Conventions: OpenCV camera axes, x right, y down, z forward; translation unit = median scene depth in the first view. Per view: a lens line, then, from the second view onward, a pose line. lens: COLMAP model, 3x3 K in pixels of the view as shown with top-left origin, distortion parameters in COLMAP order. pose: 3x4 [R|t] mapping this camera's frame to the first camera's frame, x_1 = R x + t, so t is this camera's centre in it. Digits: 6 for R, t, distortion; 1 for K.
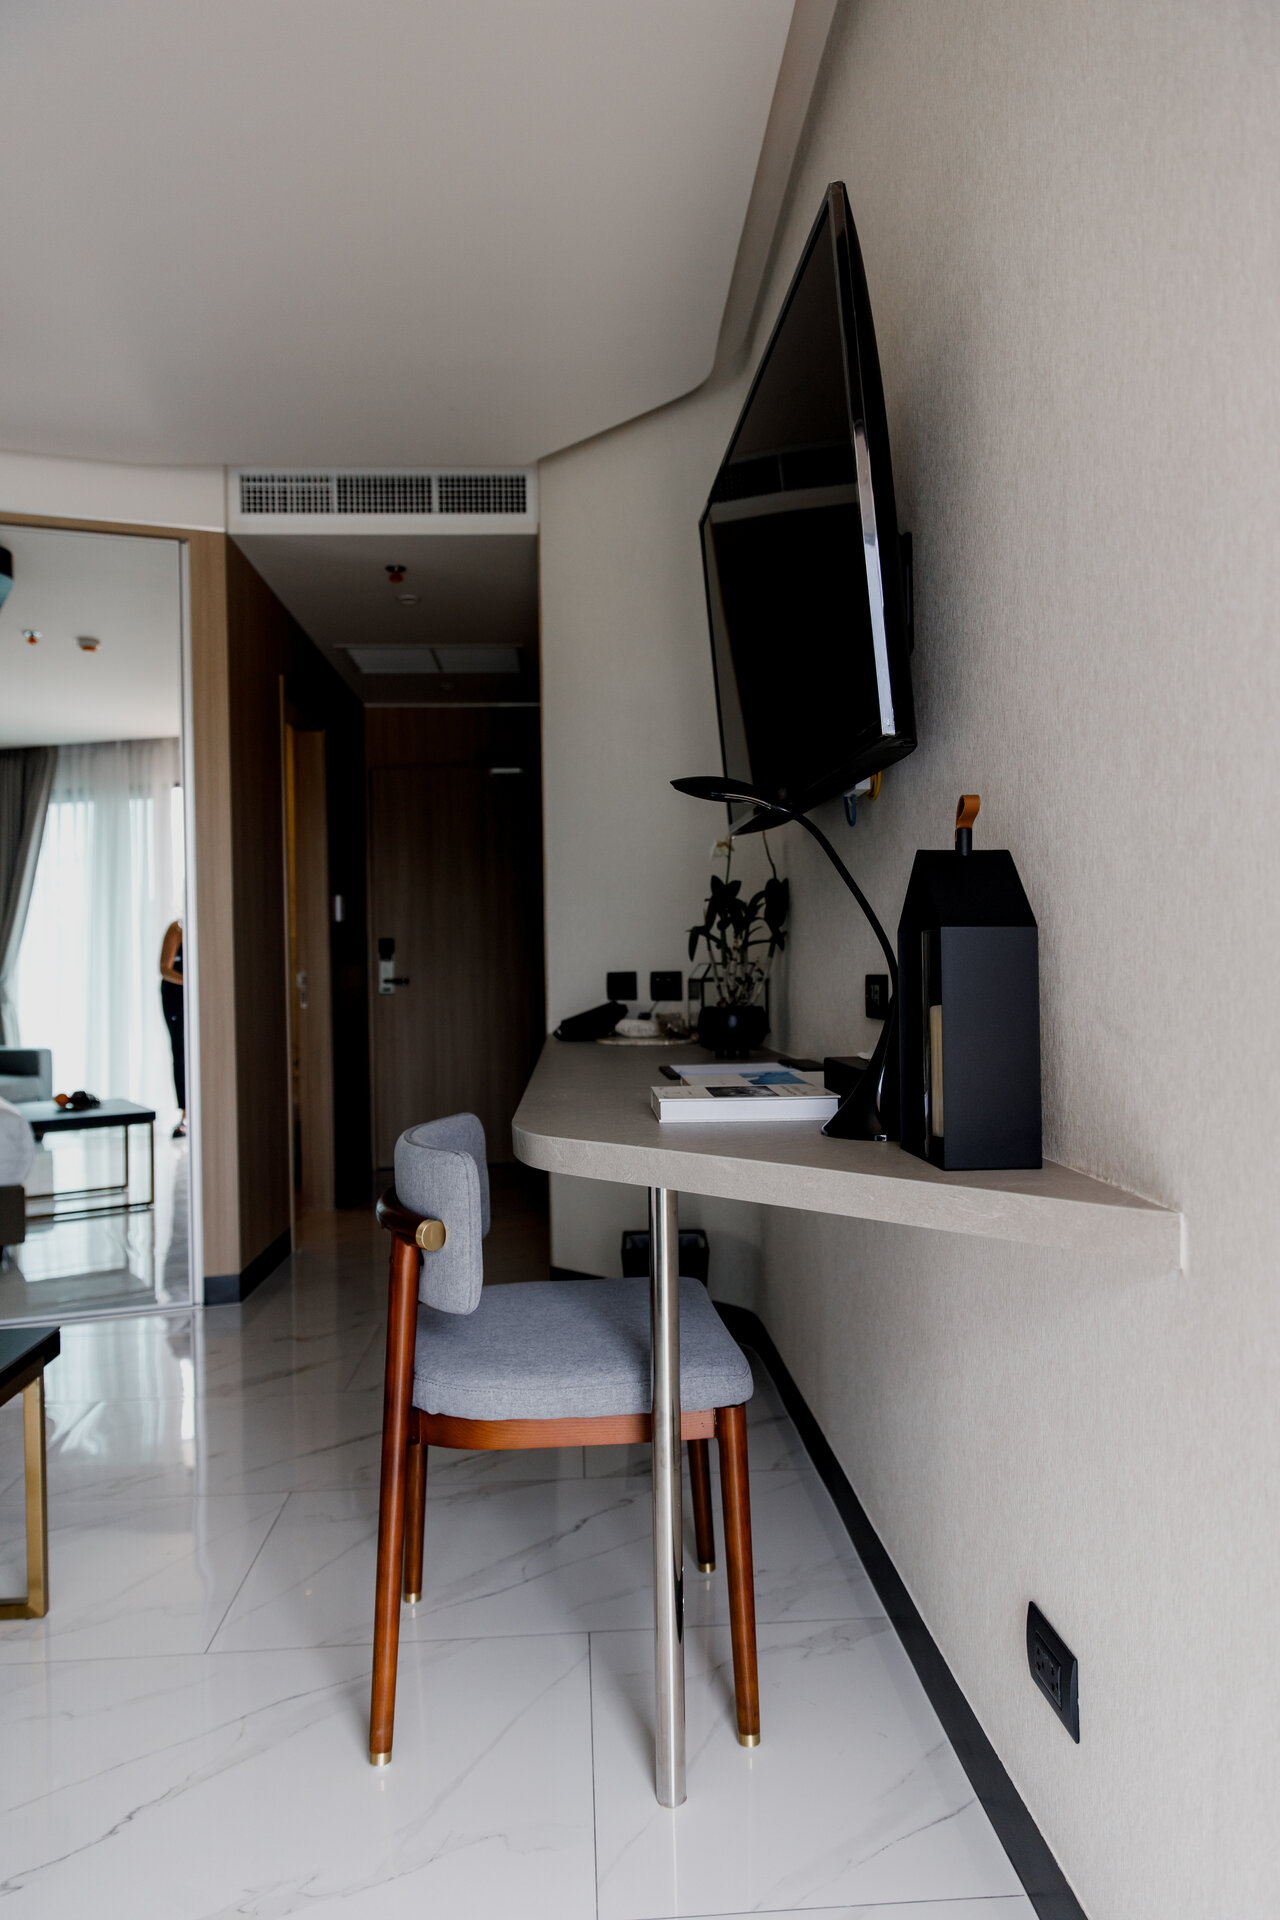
lens RADIAL K [[1253.6, 0, 645.2], [0, 1253.6, 960.7], [0, 0, 1]] dist [0.002512, -0.000881]
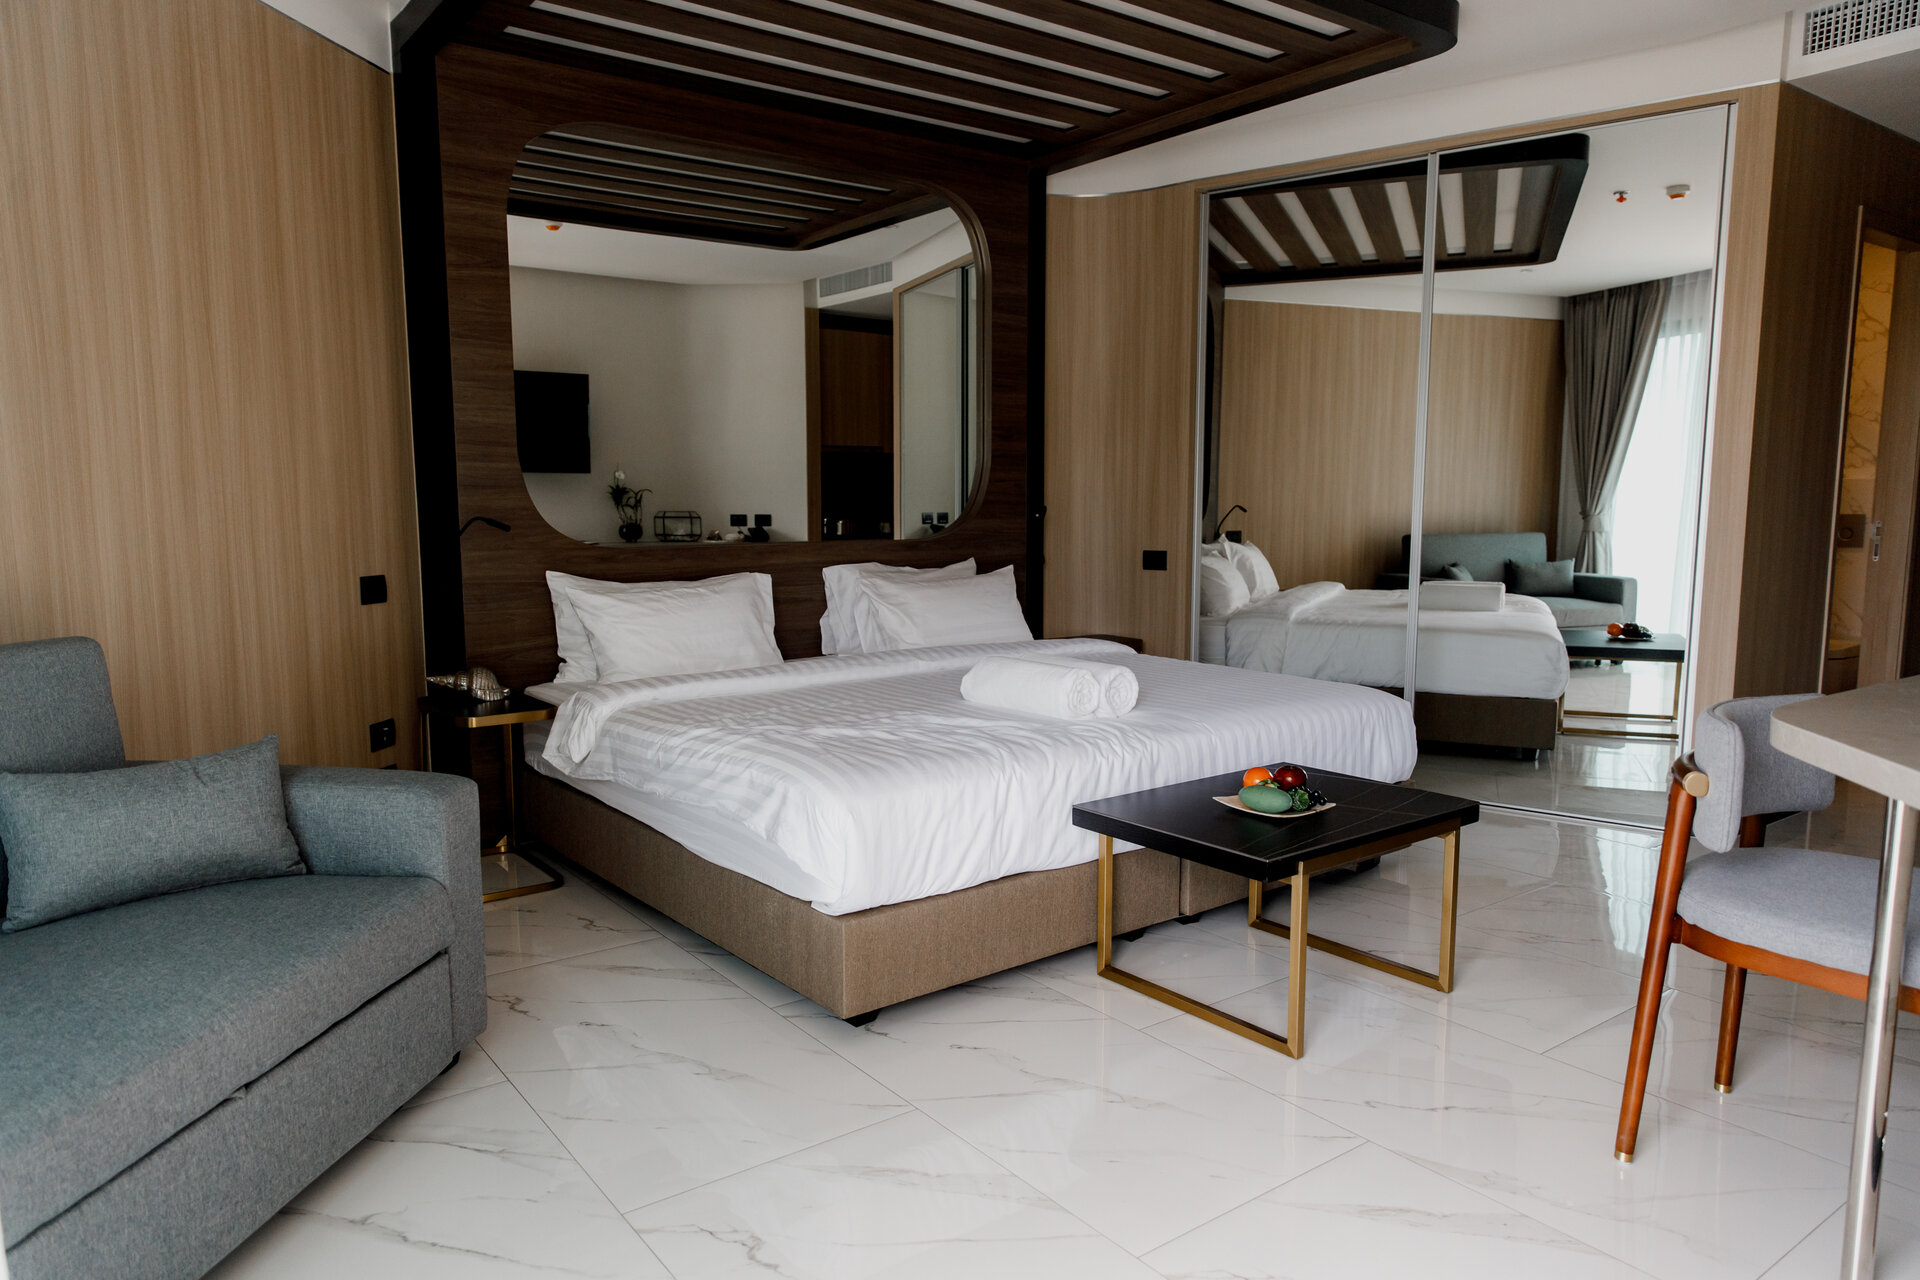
lens RADIAL K [[1253.6, 0, 954.4], [0, 1253.6, 655.2], [0, 0, 1]] dist [0.002512, -0.000881]
pose [[0.554565, 0.124992, -0.822700, 0.127529], [-0.005809, 0.989212, 0.146374, -0.026034], [0.832120, -0.076395, 0.549308, -0.086953]]
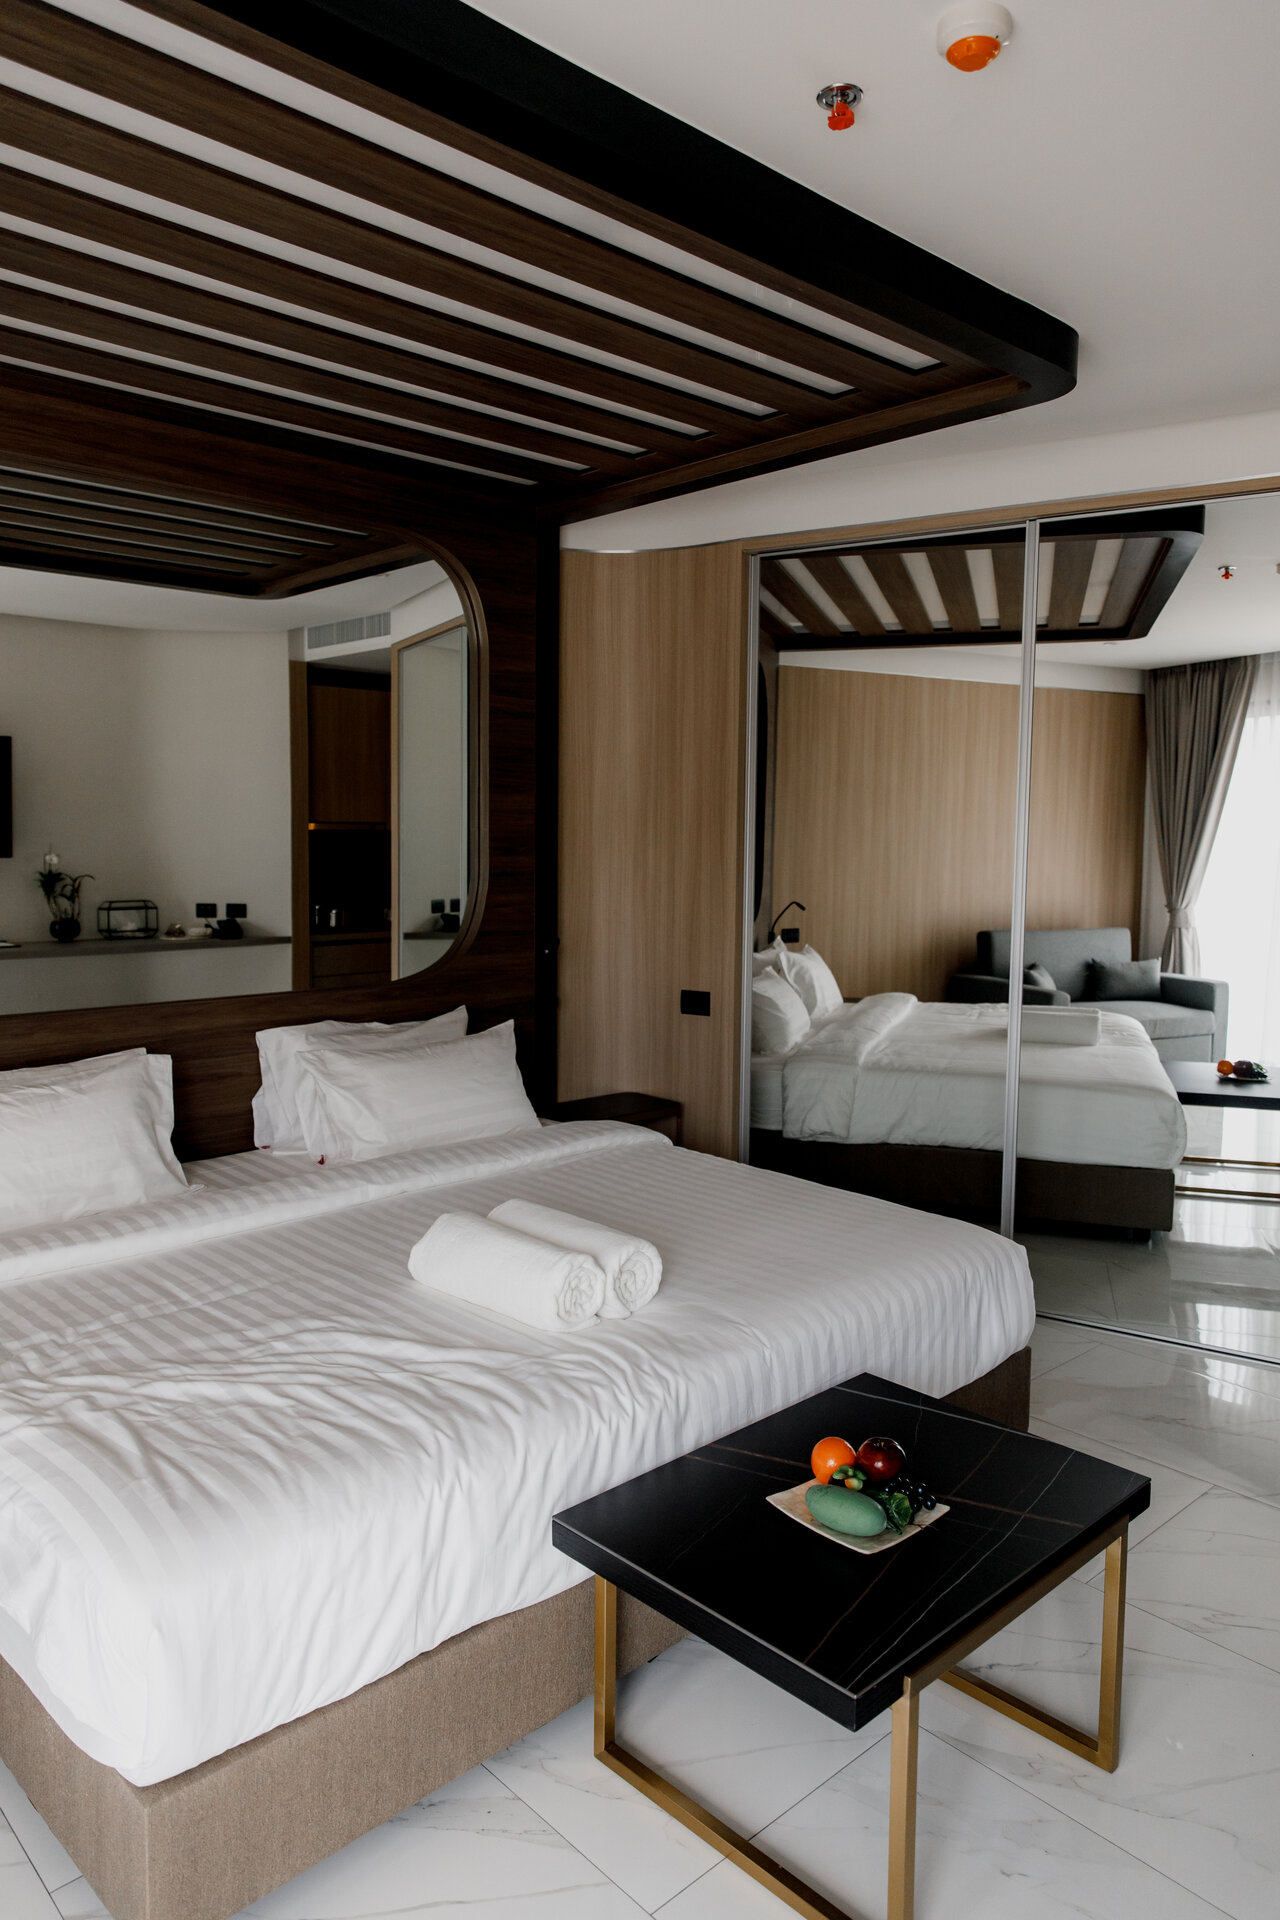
lens RADIAL K [[1321.4, 0, 643.2], [0, 1321.4, 954.0], [0, 0, 1]] dist [0.004542, 0.000692]
pose [[0.641015, 0.095587, -0.761553, 0.002833], [-0.020923, 0.994022, 0.107155, -0.077350], [0.767243, -0.052754, 0.639183, 0.037520]]
